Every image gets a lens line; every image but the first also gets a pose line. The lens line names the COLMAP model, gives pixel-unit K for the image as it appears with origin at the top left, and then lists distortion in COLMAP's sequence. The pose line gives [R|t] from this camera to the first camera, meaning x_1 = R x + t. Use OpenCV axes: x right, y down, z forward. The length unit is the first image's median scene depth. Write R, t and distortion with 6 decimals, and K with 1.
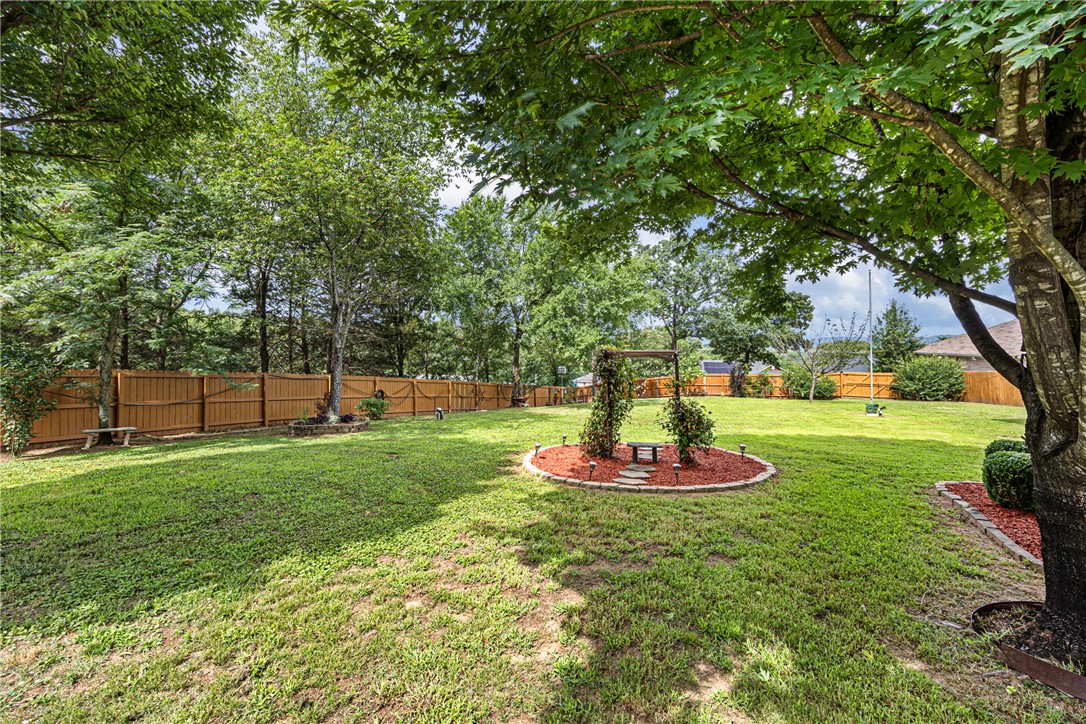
lens RADIAL K [[436.4, 0, 547.2], [0, 436.4, 345.5], [0, 0, 1]] dist [0.002967, 0.000206]
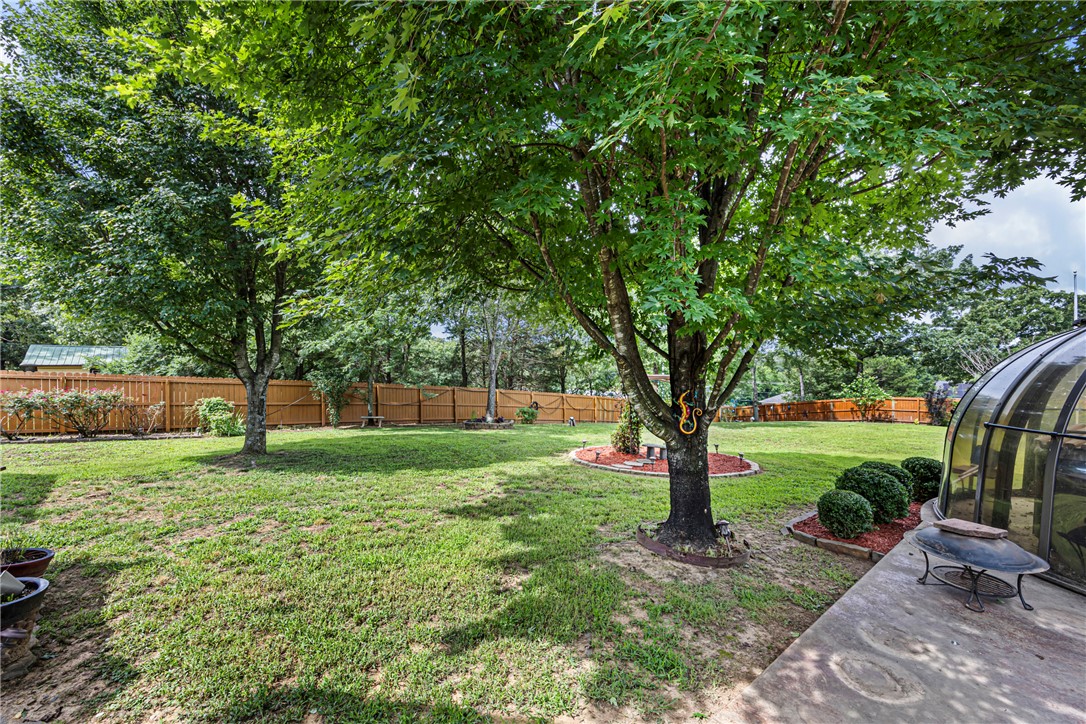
lens RADIAL K [[436.4, 0, 542.8], [0, 436.4, 366.1], [0, 0, 1]] dist [0.002967, 0.000206]
pose [[0.895488, -0.004240, -0.445065, 0.302398], [0.006699, 0.999970, 0.003954, -0.011090], [0.445035, -0.006522, 0.895489, -0.201670]]
